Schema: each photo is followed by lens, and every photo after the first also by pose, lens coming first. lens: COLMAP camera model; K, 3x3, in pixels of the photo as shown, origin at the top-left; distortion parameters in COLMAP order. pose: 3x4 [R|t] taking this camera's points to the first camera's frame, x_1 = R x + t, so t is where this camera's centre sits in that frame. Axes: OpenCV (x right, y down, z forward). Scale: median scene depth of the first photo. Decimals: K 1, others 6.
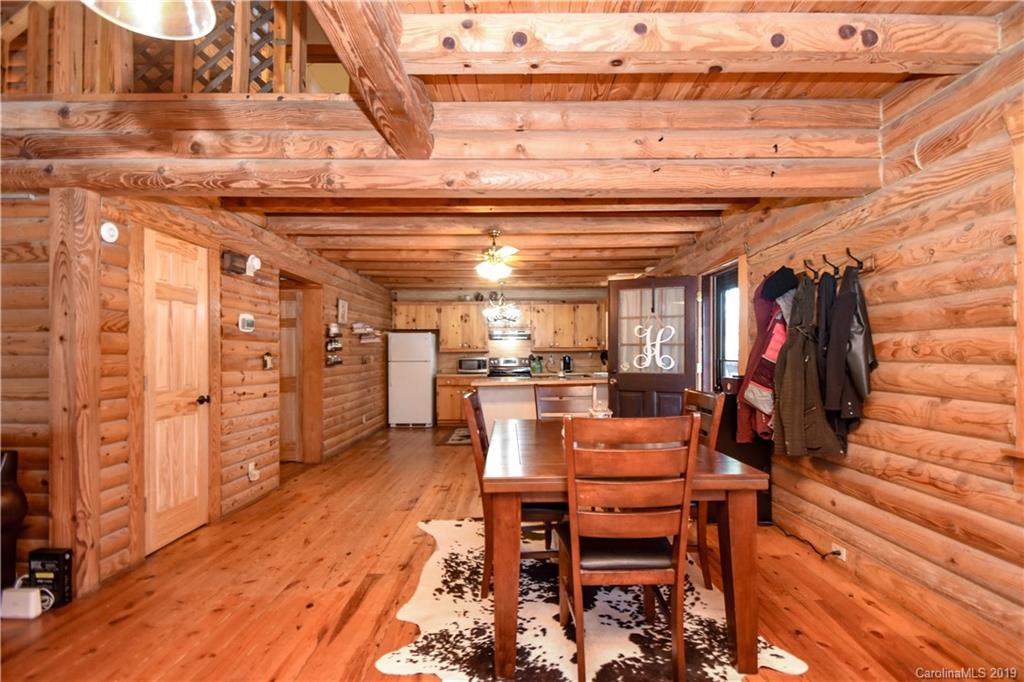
lens RADIAL K [[464.3, 0, 521.7], [0, 464.3, 353.4], [0, 0, 1]] dist [0.006500, -0.011957]
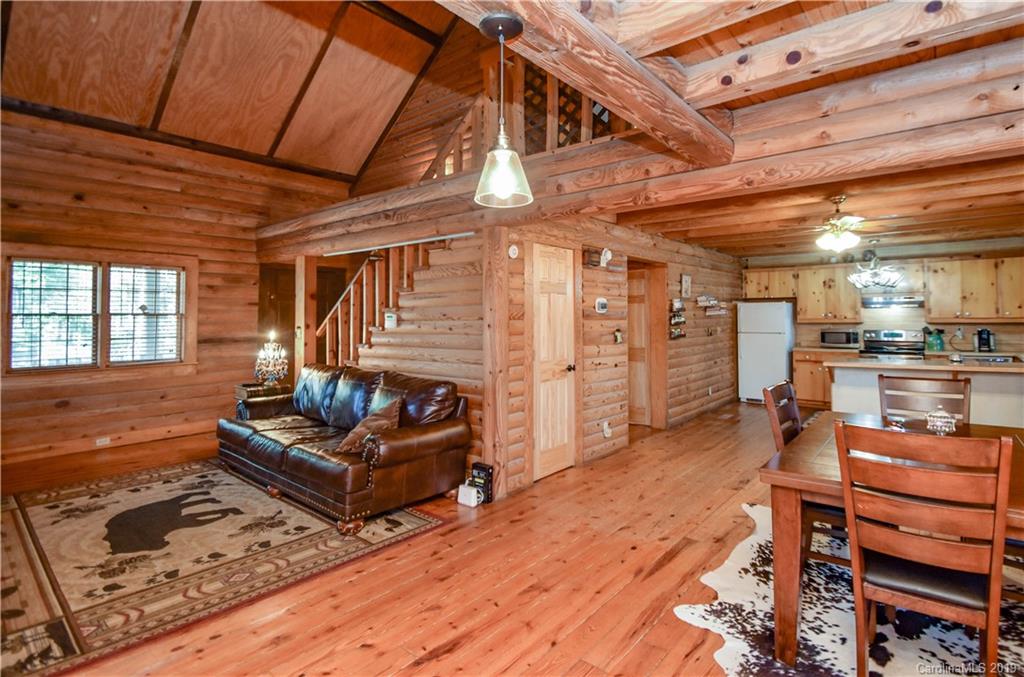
lens RADIAL K [[503.4, 0, 554.2], [0, 503.4, 302.9], [0, 0, 1]] dist [0.013223, -0.016037]
pose [[0.785753, -0.016476, -0.618321, 0.183872], [0.002140, 0.999712, -0.023920, -0.061047], [0.618537, 0.017472, 0.785561, -0.159084]]
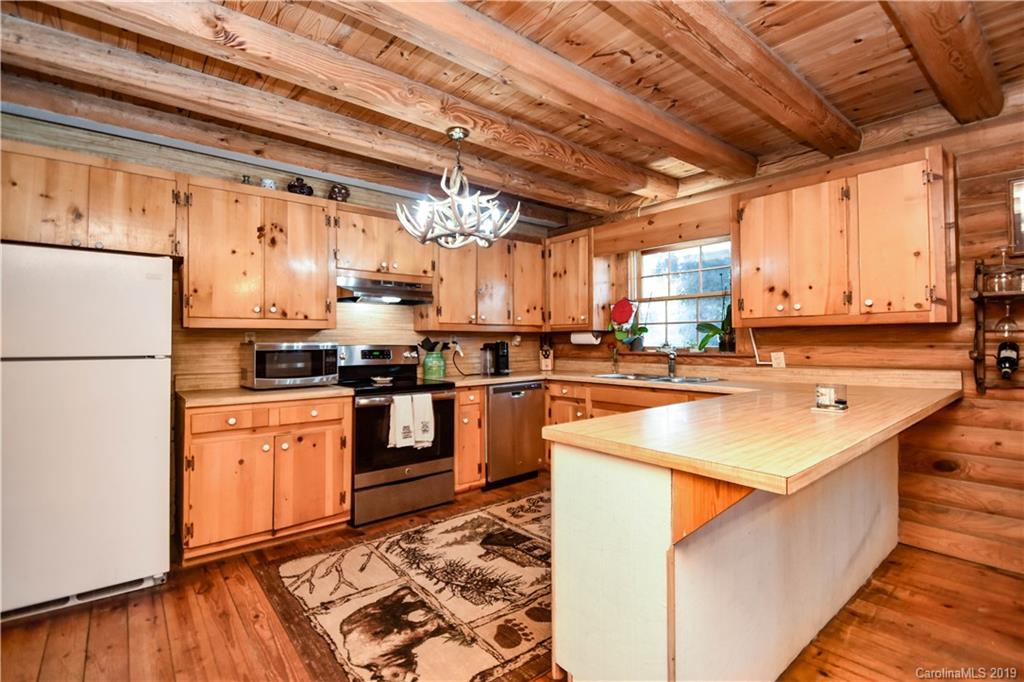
lens RADIAL K [[464.3, 0, 521.0], [0, 464.3, 335.8], [0, 0, 1]] dist [0.006500, -0.011957]
pose [[0.776855, 0.008405, 0.629623, -0.649222], [0.002384, 0.999864, -0.016289, 0.027917], [-0.629675, 0.014155, 0.776730, 1.996037]]
